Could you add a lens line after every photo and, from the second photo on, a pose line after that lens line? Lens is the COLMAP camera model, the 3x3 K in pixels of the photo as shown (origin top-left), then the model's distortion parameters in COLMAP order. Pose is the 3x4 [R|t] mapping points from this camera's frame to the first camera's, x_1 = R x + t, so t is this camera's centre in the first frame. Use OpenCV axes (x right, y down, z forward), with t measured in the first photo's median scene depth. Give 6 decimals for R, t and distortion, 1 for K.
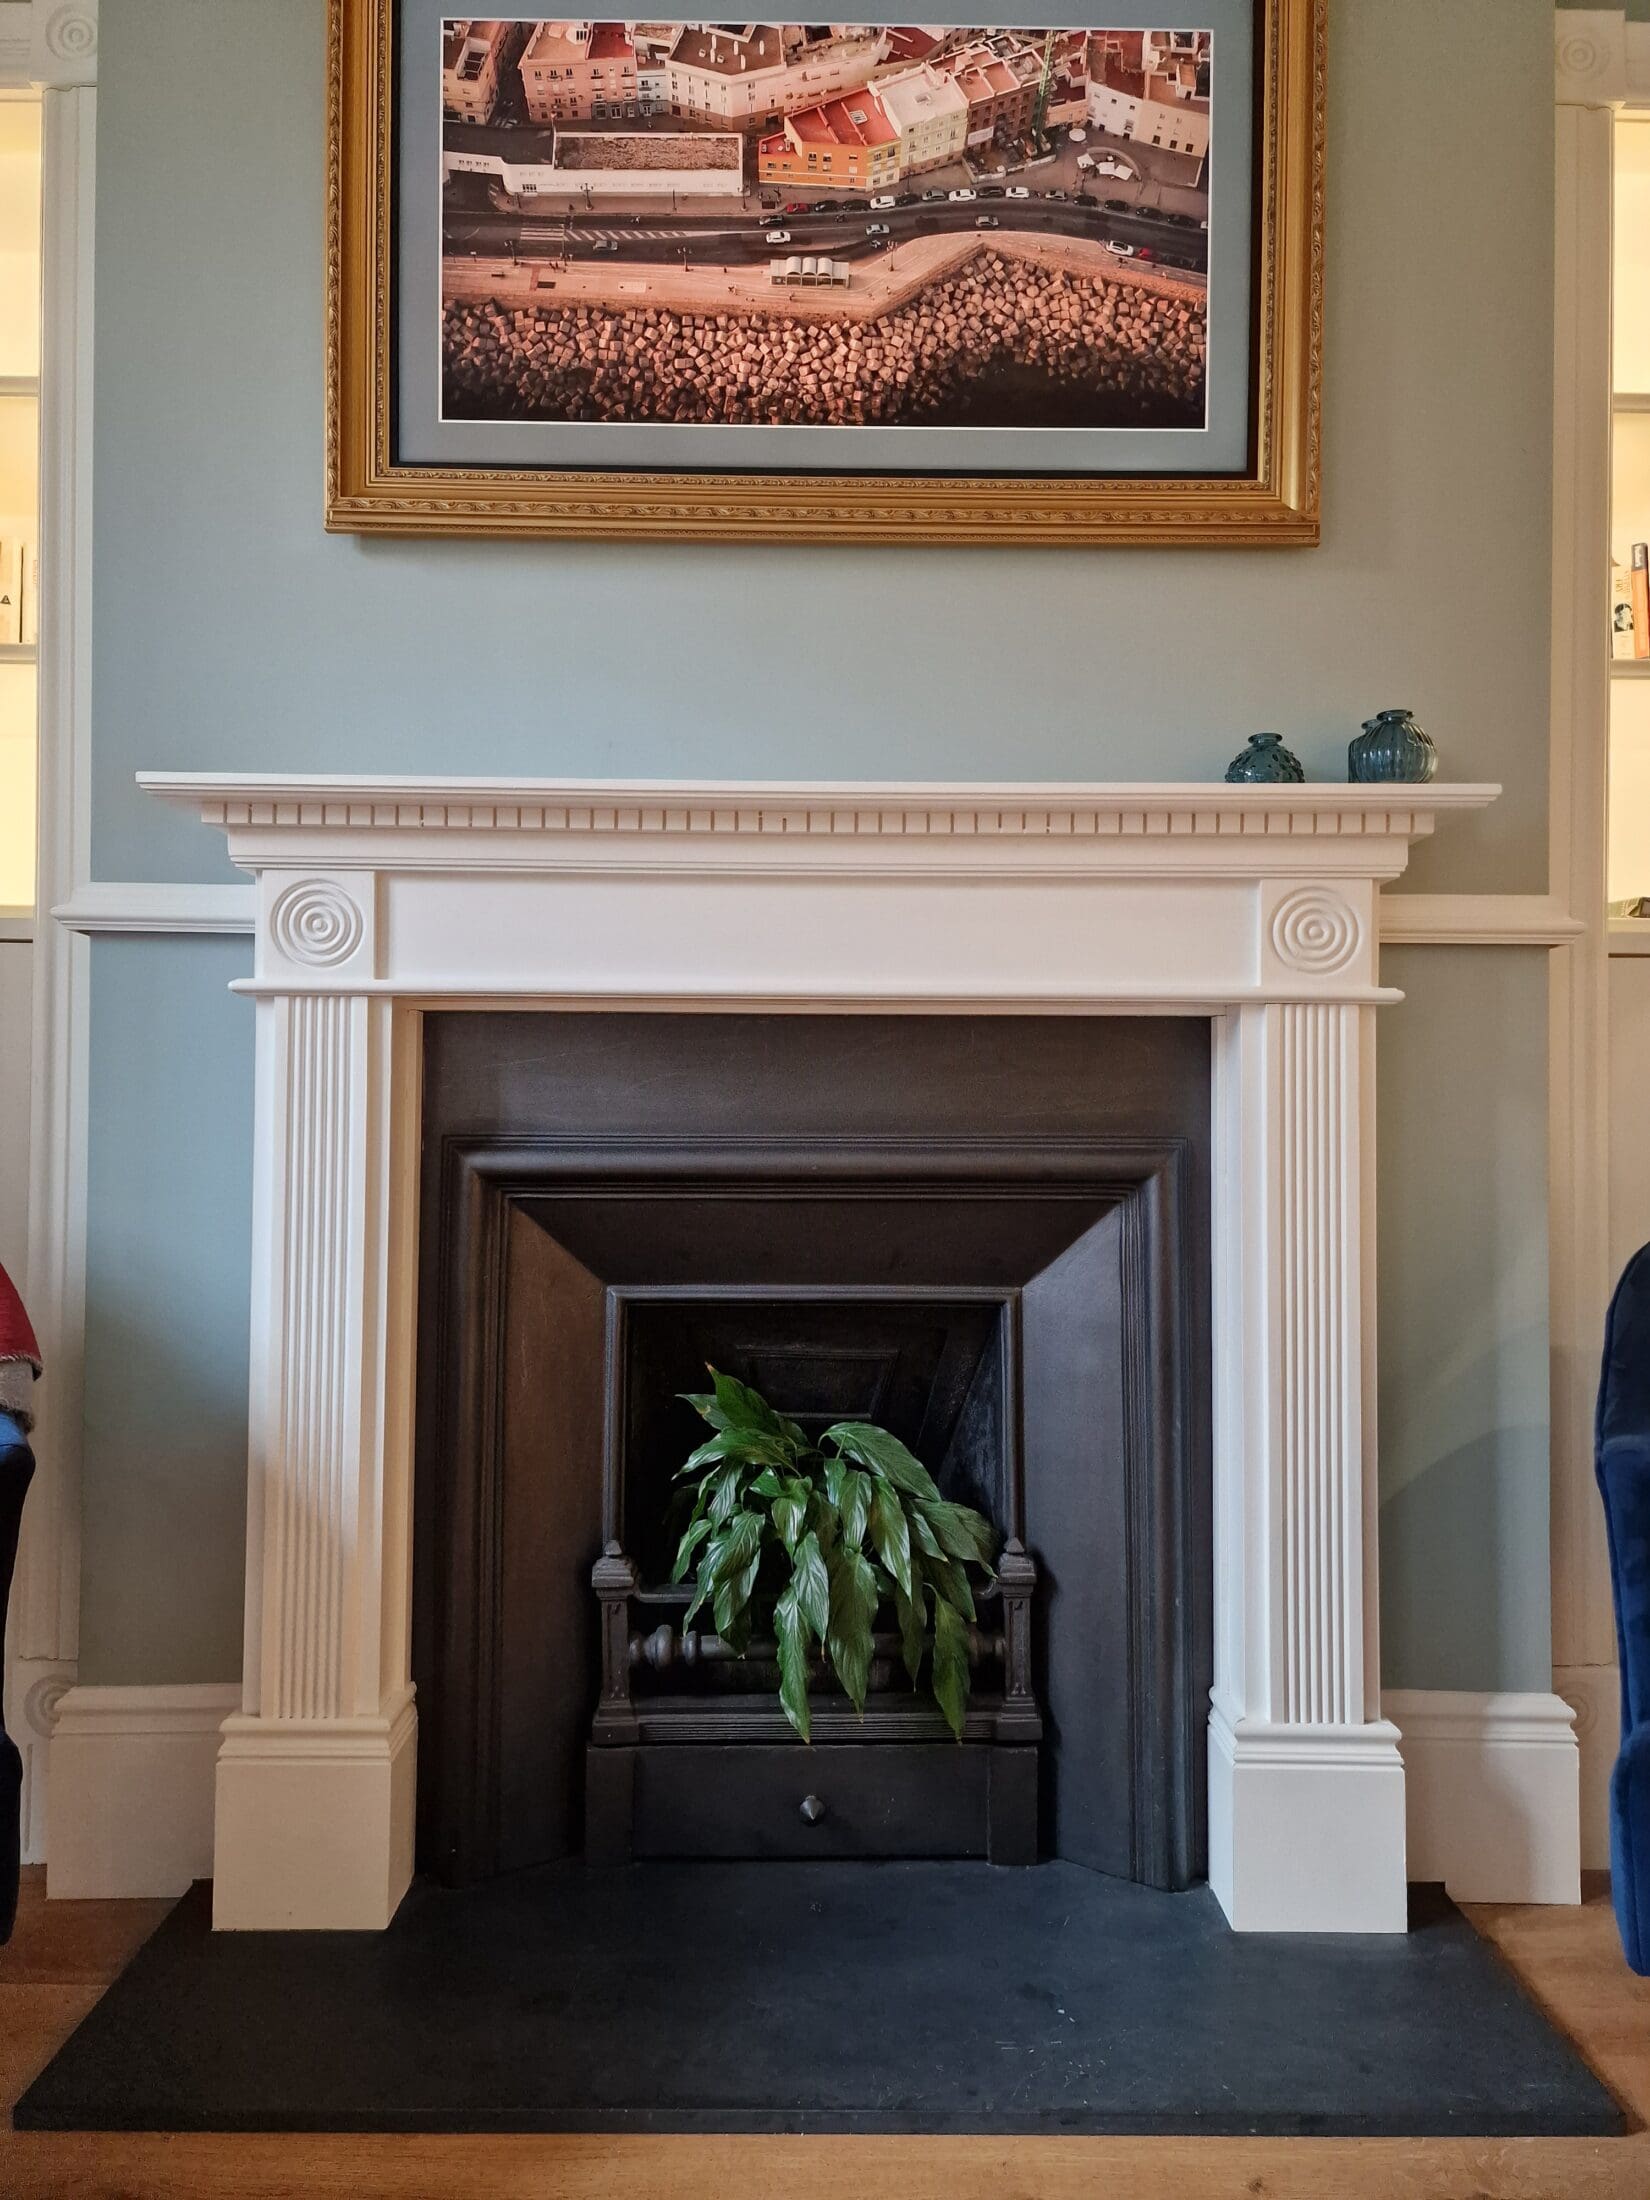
lens RADIAL K [[1467.2, 0, 832.2], [0, 1467.2, 1088.8], [0, 0, 1]] dist [0.061810, -0.045739]
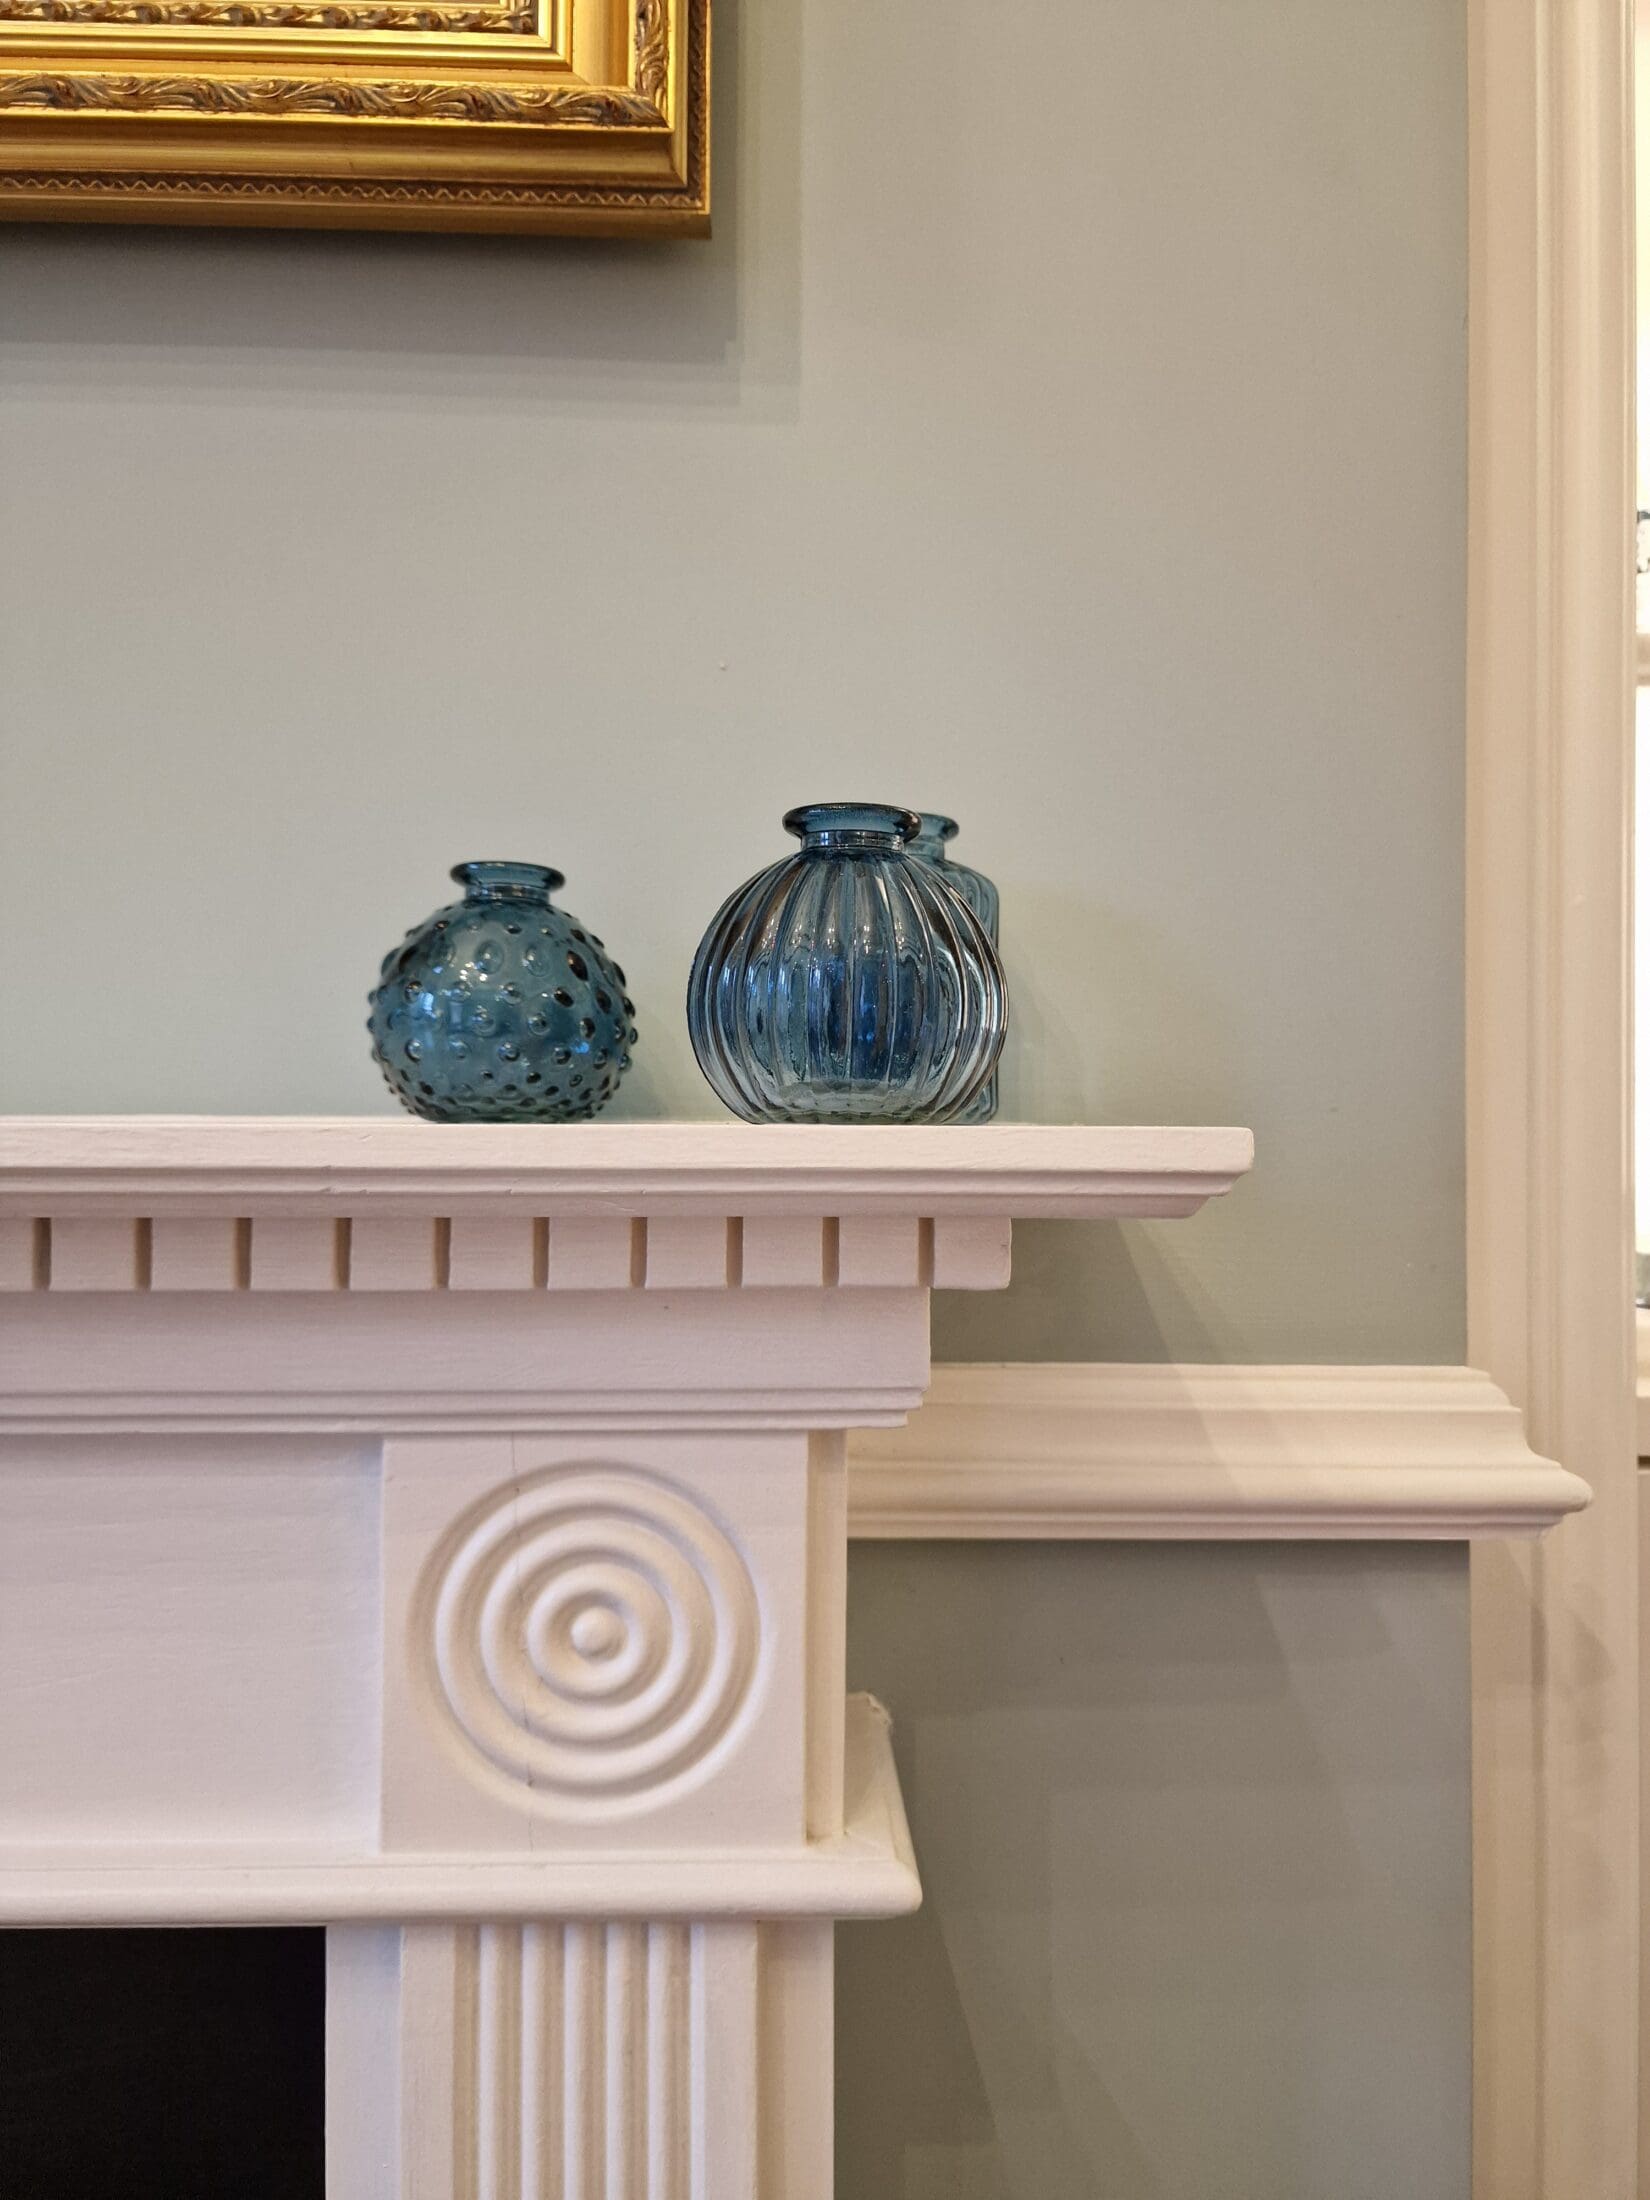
lens RADIAL K [[1467.2, 0, 819.2], [0, 1467.2, 1103.2], [0, 0, 1]] dist [0.061810, -0.045739]
pose [[0.999430, -0.004382, 0.033462, 0.357667], [0.004525, 0.999981, -0.004203, -0.199331], [-0.033443, 0.004352, 0.999431, 0.737917]]
